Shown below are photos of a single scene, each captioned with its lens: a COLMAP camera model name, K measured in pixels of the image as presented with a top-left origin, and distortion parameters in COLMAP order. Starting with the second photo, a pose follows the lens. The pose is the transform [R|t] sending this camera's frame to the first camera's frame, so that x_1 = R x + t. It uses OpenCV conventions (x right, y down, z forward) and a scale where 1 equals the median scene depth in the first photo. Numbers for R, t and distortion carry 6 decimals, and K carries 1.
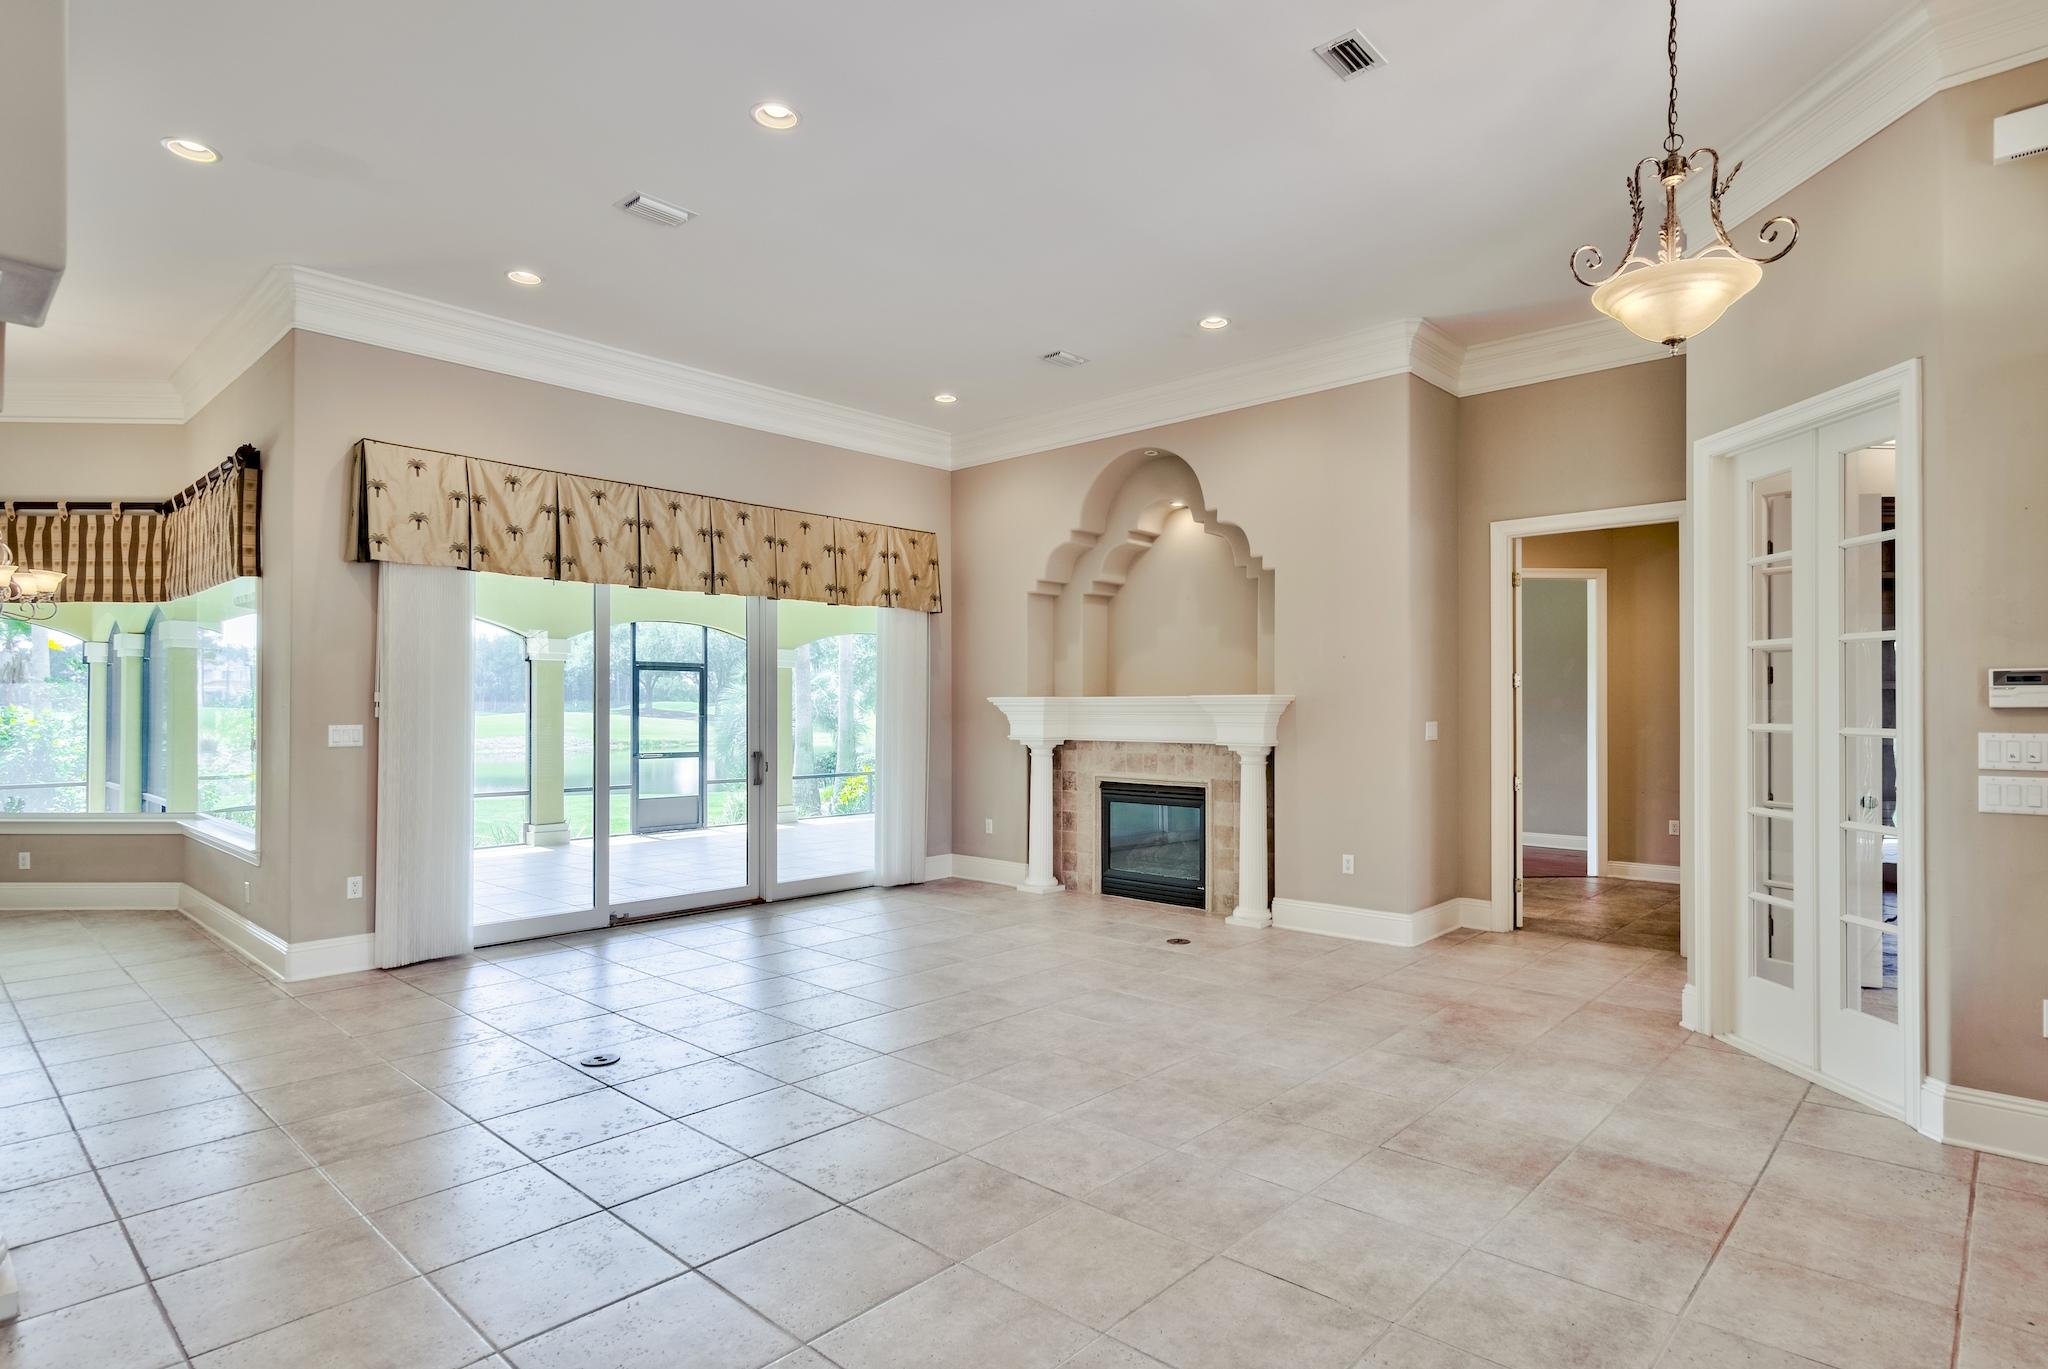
lens RADIAL K [[1071.5, 0, 1019.7], [0, 1071.5, 703.1], [0, 0, 1]] dist [0.001312, -0.001941]
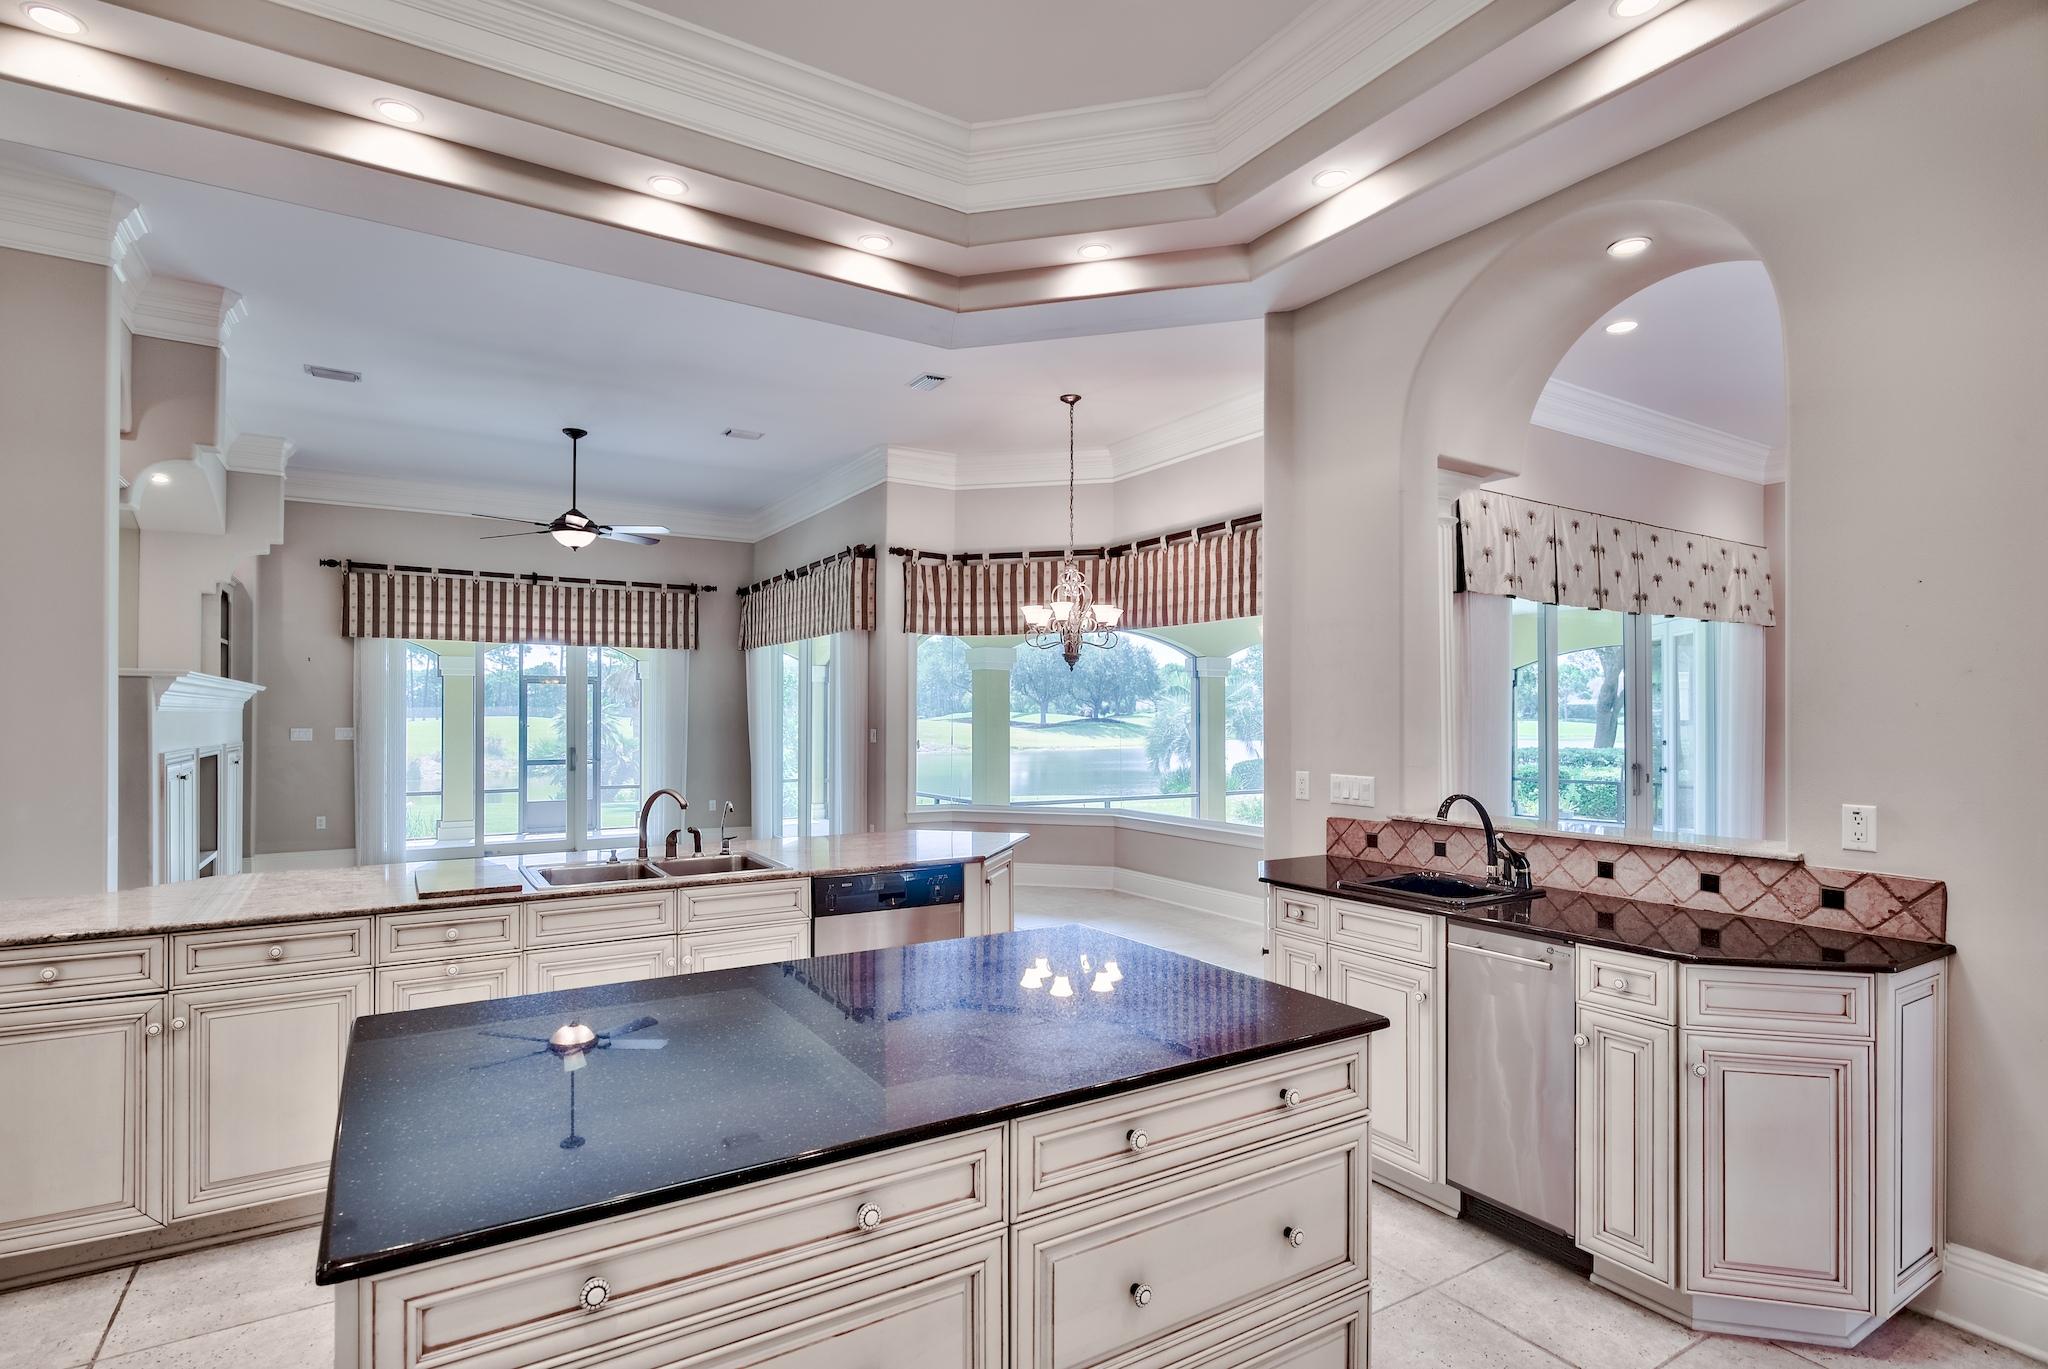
lens RADIAL K [[999.4, 0, 987.0], [0, 999.4, 710.1], [0, 0, 1]] dist [-0.012009, 0.001444]
pose [[0.966458, -0.001140, -0.256822, -0.654447], [0.000373, 0.999995, -0.003034, -0.004744], [0.256824, 0.002836, 0.966454, -0.109294]]
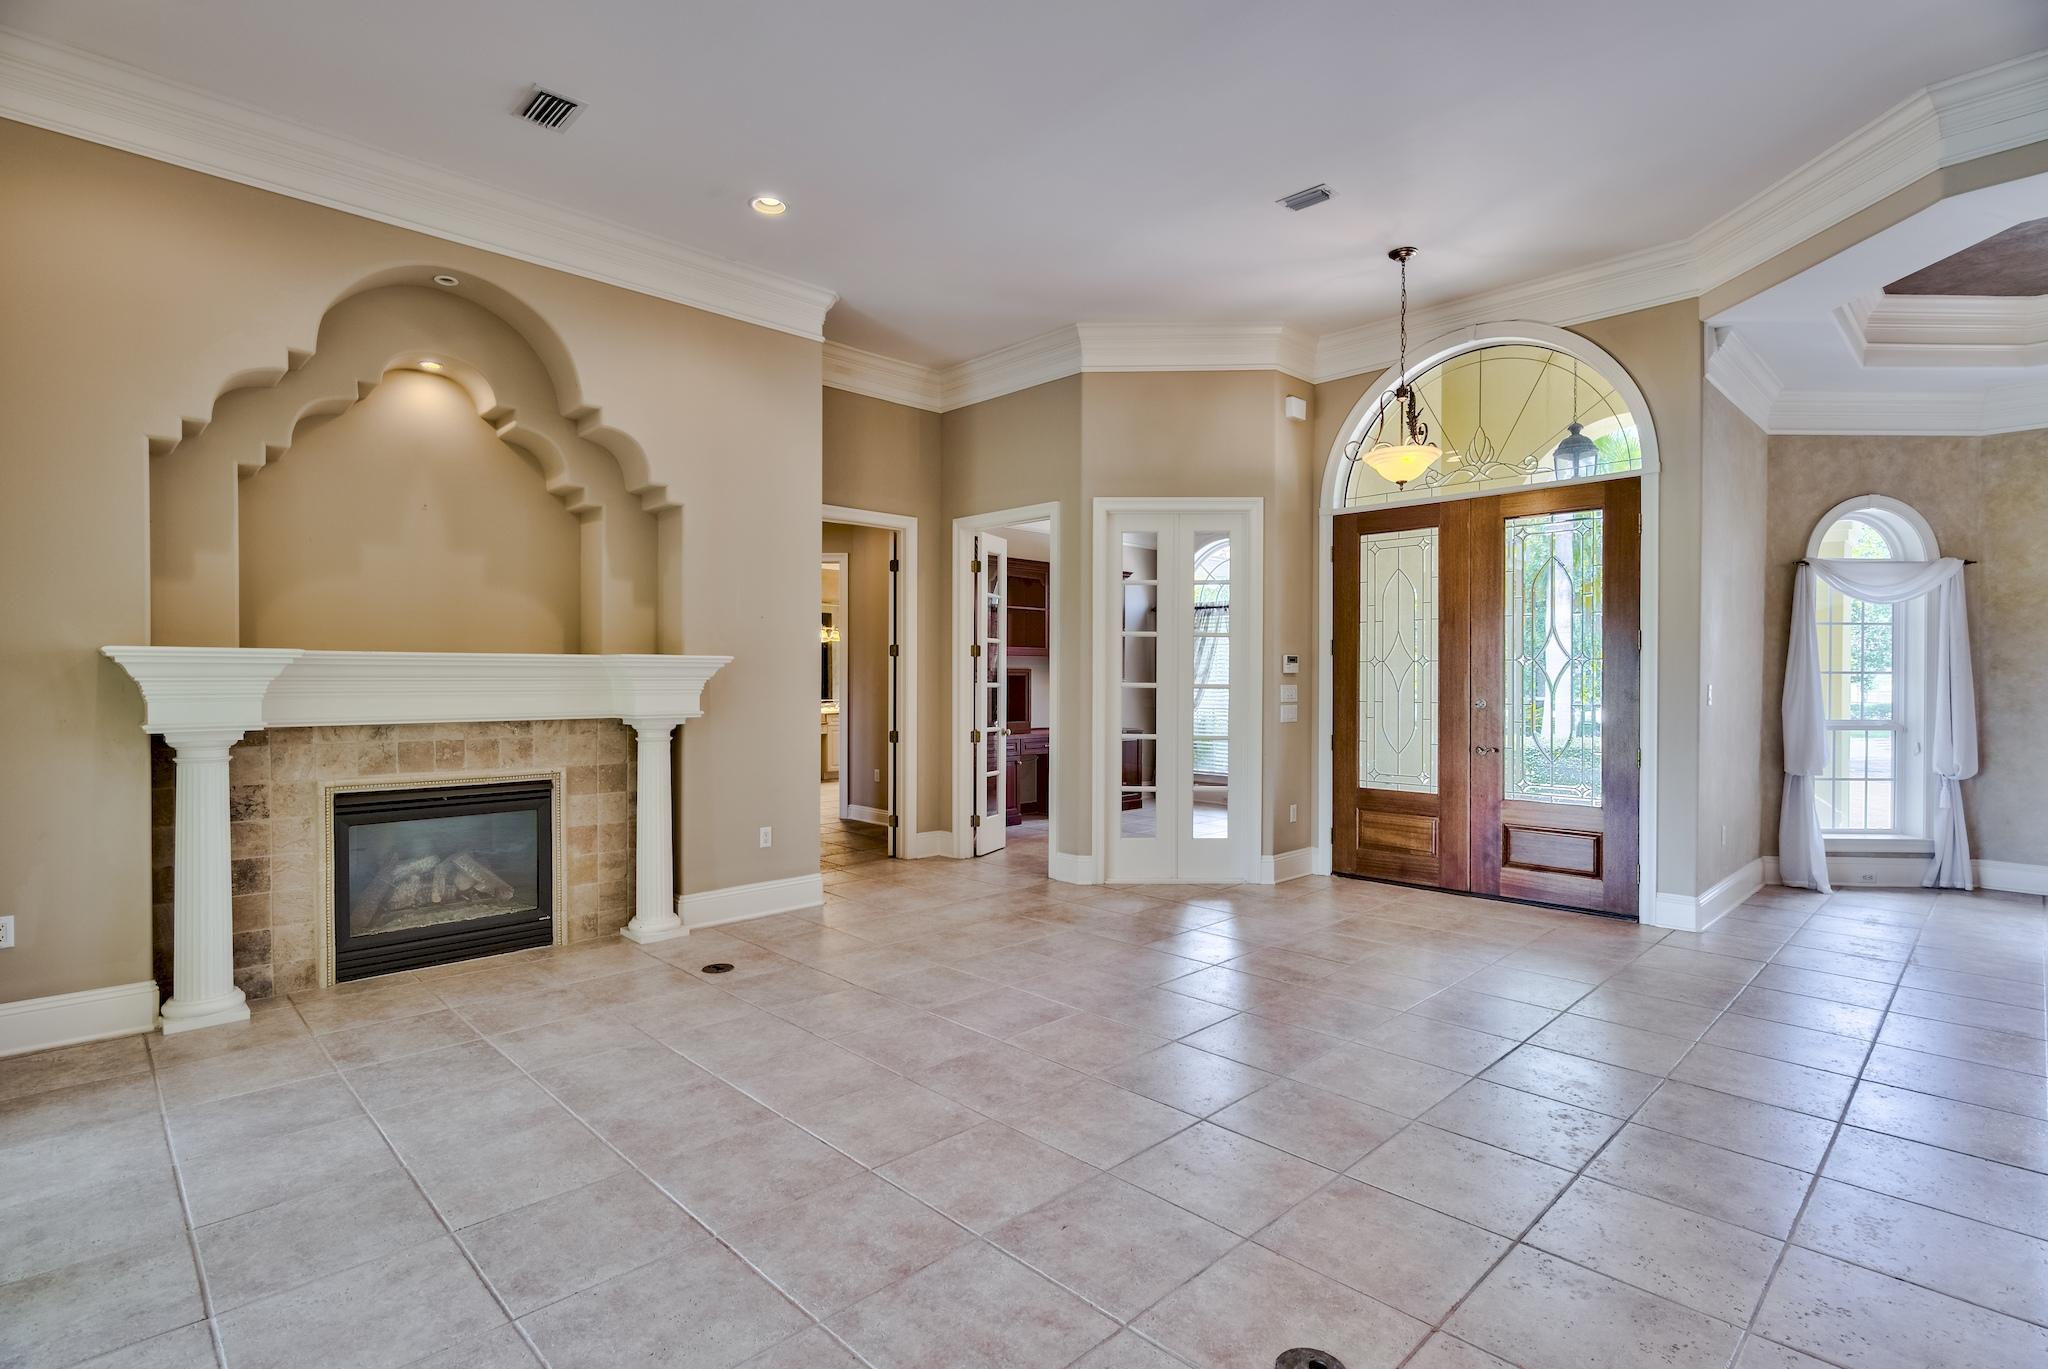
lens RADIAL K [[999.4, 0, 1018.6], [0, 999.4, 689.5], [0, 0, 1]] dist [-0.012009, 0.001444]
pose [[0.049251, -0.014809, 0.998677, -0.512698], [-0.005940, 0.999868, 0.015119, 0.004849], [-0.998769, -0.006677, 0.049156, 0.668060]]
